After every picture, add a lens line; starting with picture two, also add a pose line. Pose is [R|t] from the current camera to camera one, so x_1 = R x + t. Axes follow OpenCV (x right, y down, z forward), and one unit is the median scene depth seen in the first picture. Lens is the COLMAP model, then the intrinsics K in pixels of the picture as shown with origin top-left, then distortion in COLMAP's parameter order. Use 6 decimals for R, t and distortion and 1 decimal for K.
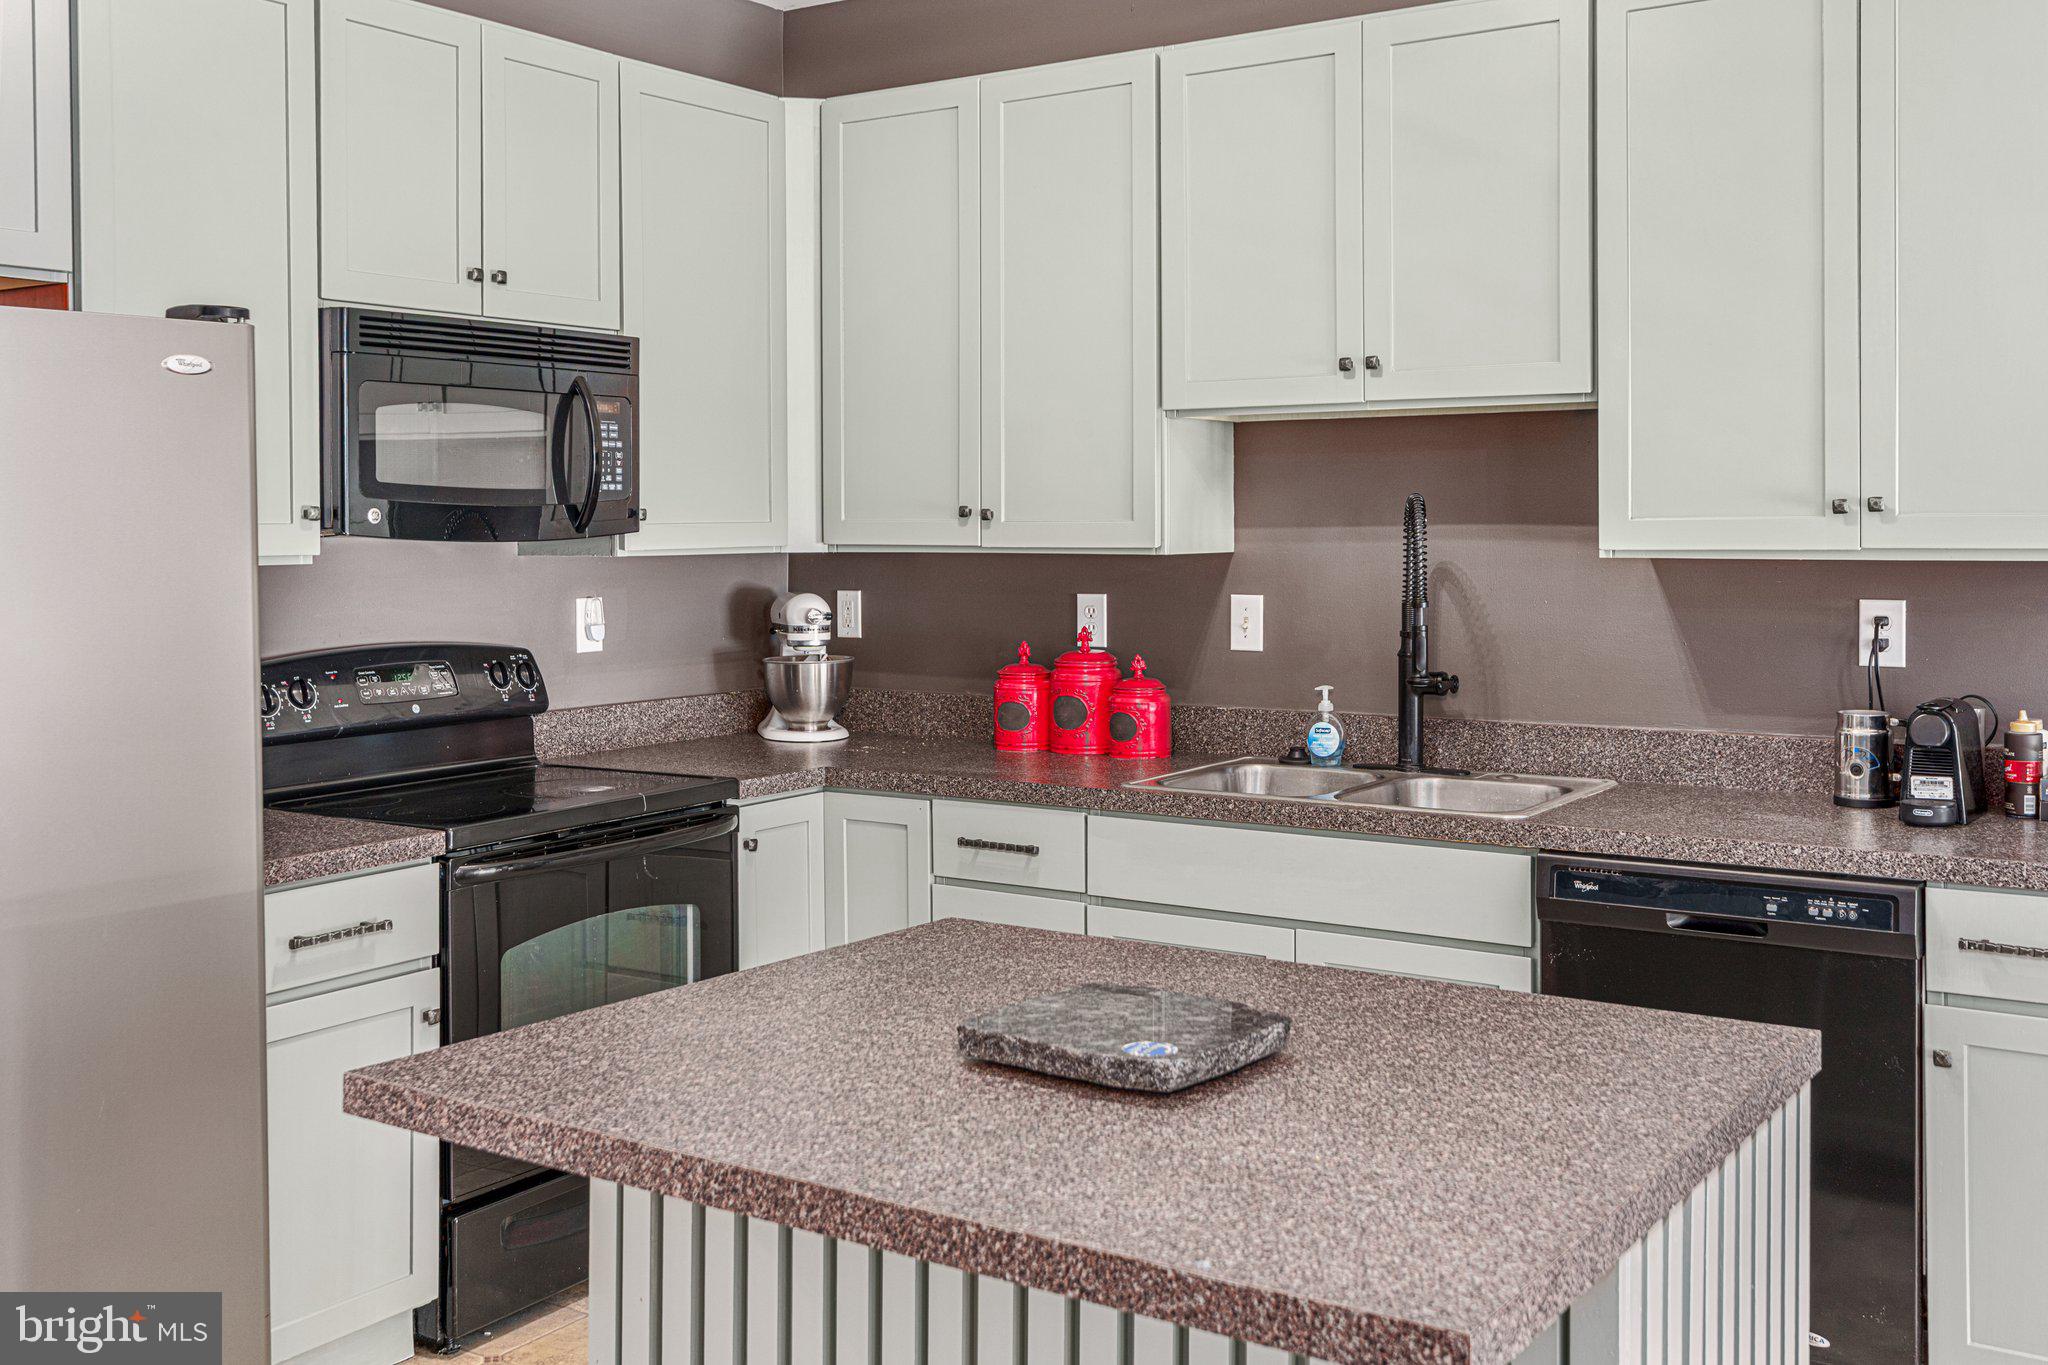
lens RADIAL K [[2002.9, 0, 1026.3], [0, 2002.9, 544.1], [0, 0, 1]] dist [0.020759, 0.000000]
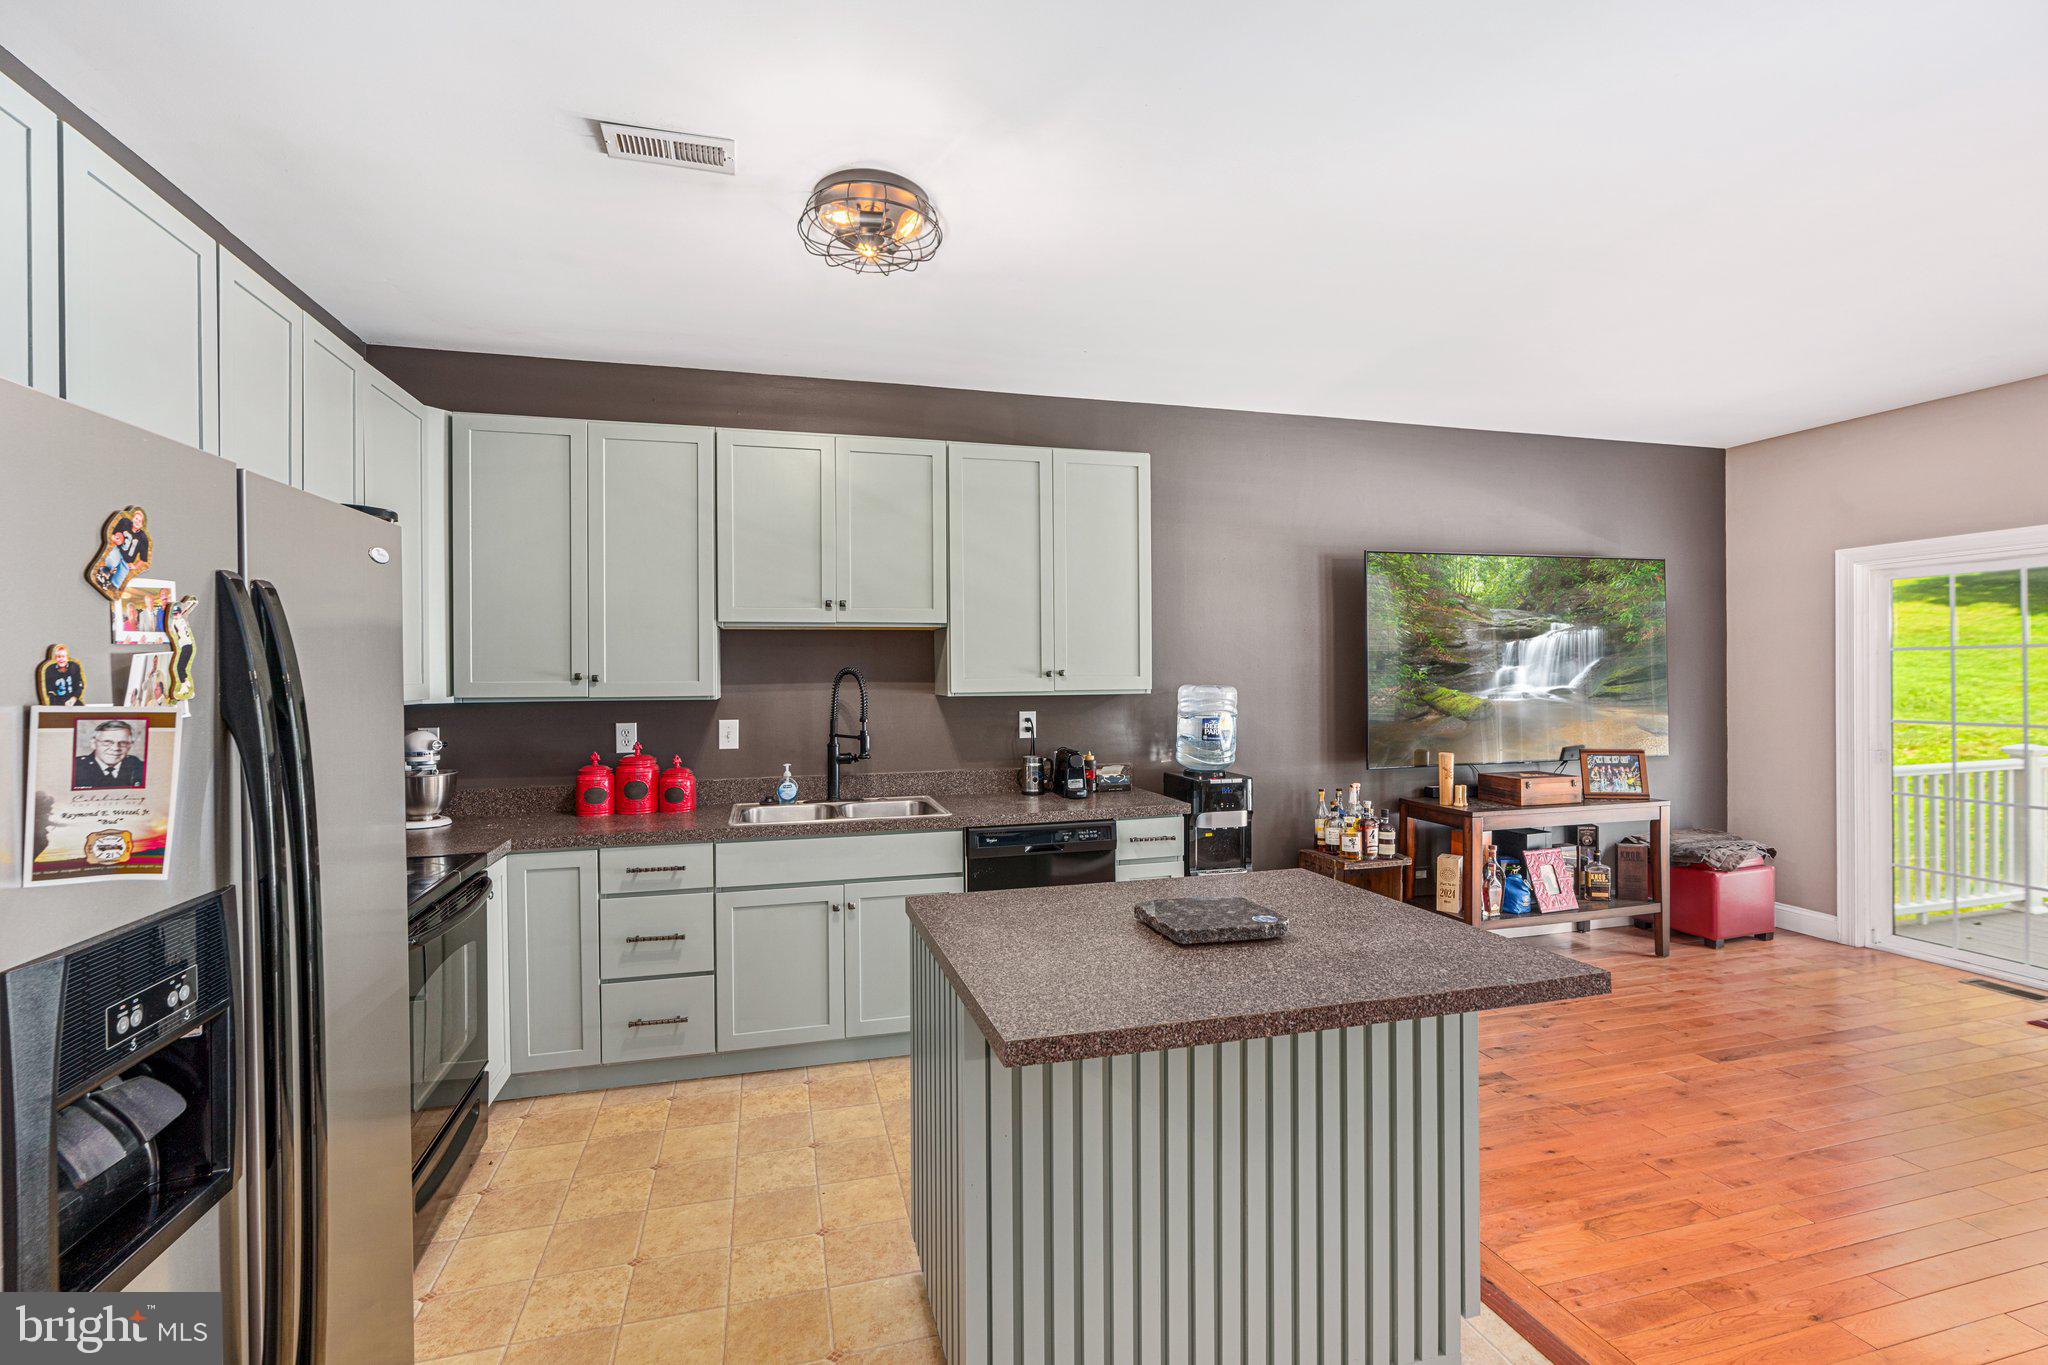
lens RADIAL K [[914.6, 0, 1006.4], [0, 914.6, 679.3], [0, 0, 1]] dist [-0.007218, 0.001887]
pose [[0.663040, -0.005079, 0.748567, -0.414456], [0.014608, 0.999874, -0.006156, -0.004484], [-0.748442, 0.015017, 0.663030, 0.255921]]
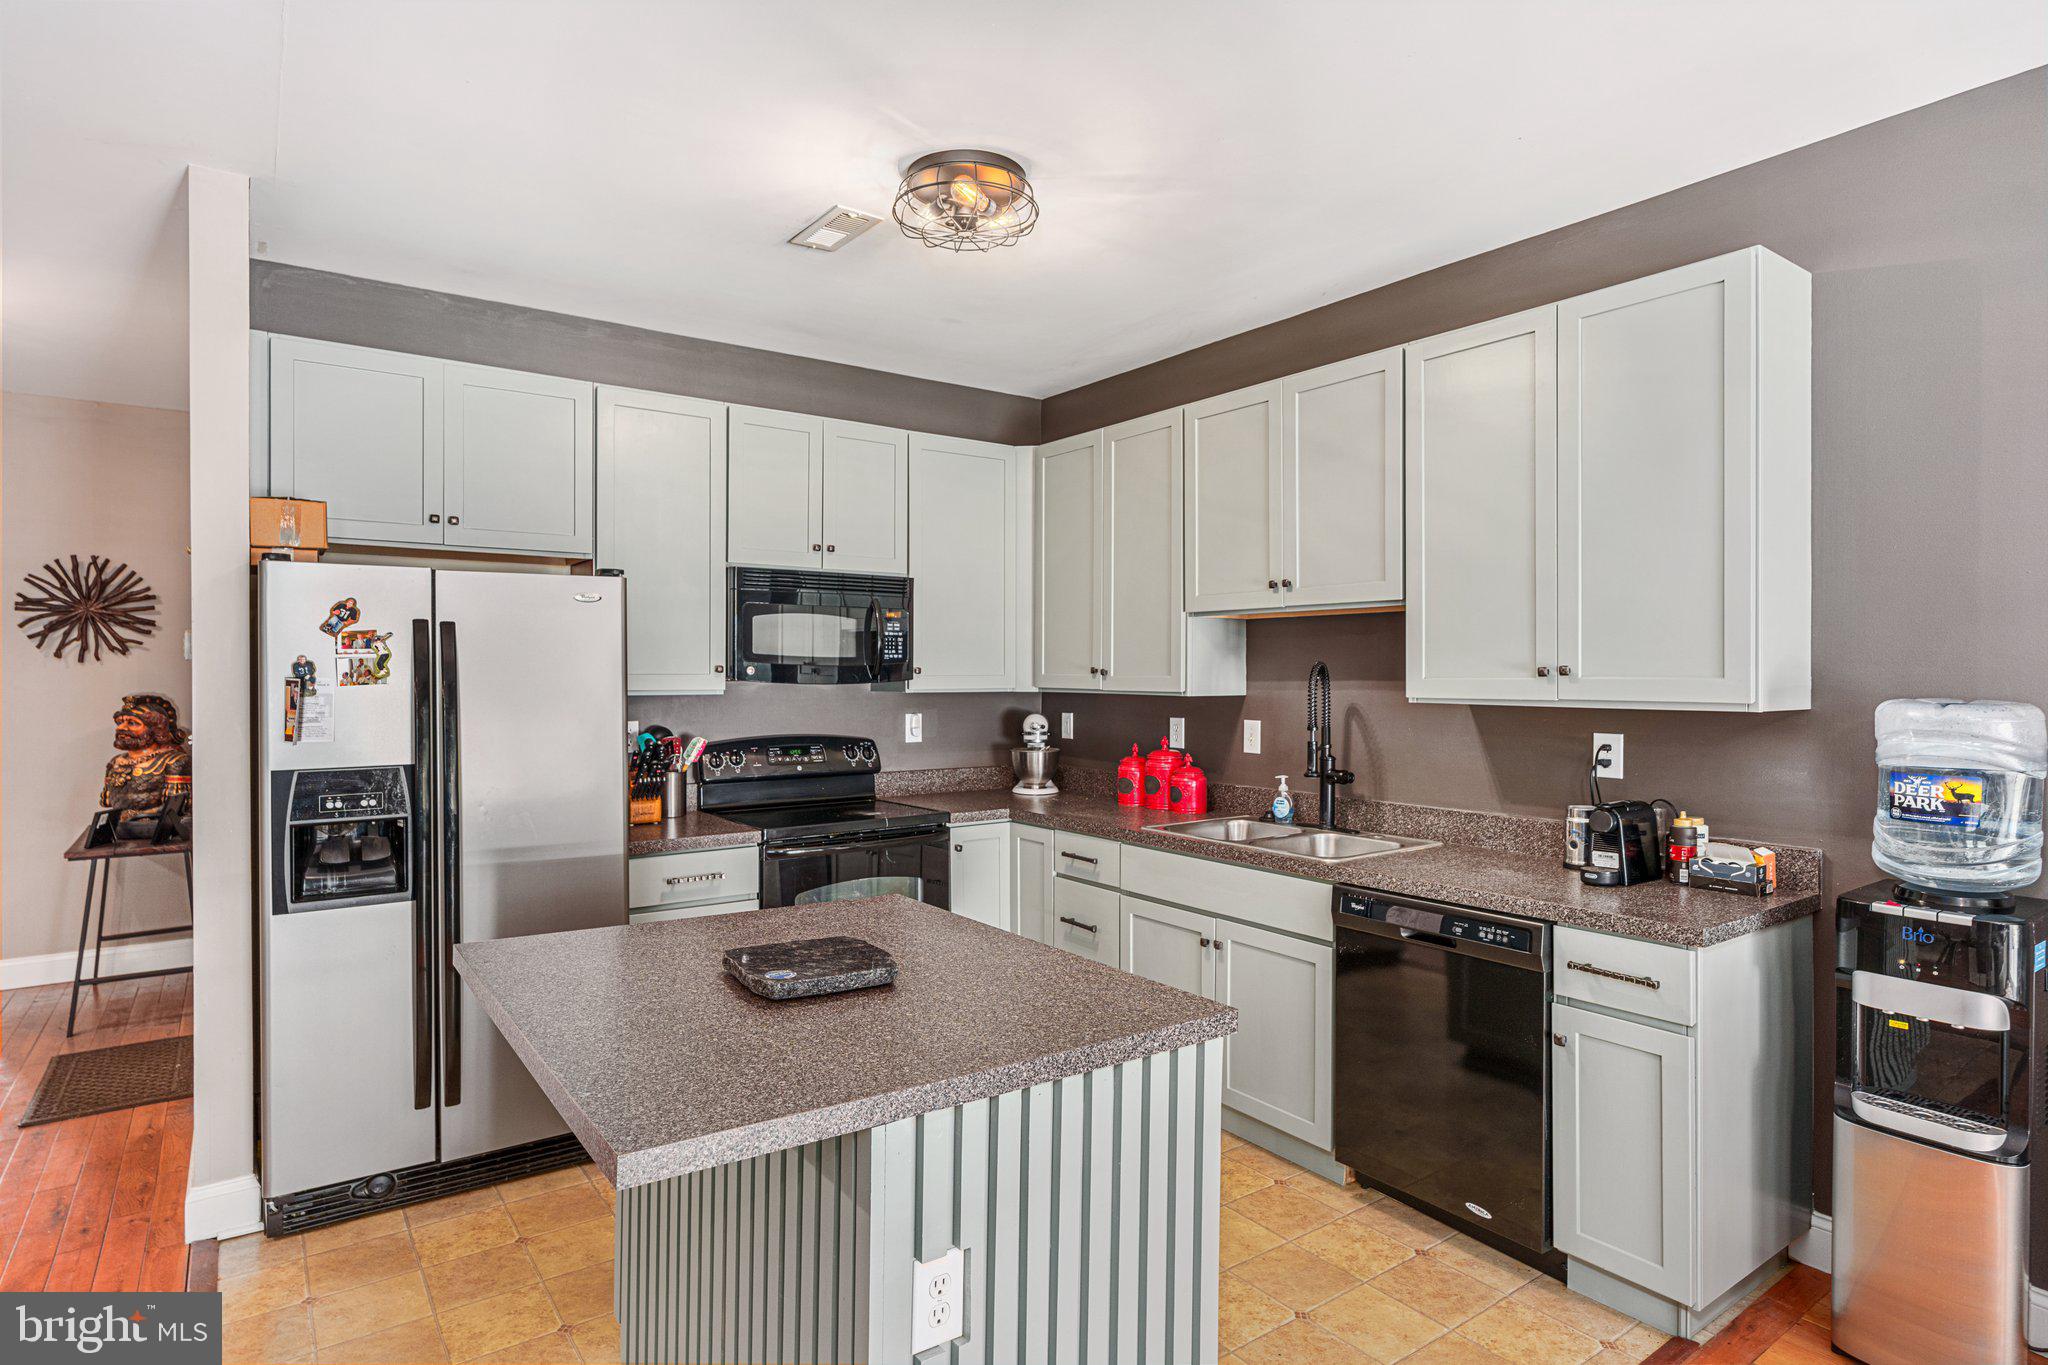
lens RADIAL K [[1082.4, 0, 1023.0], [0, 1082.4, 674.7], [0, 0, 1]] dist [-0.006360, -0.000202]
pose [[0.936026, 0.008625, -0.351825, 0.284519], [-0.011691, 0.999910, -0.006591, -0.005641], [0.351736, 0.010283, 0.936043, 0.080886]]
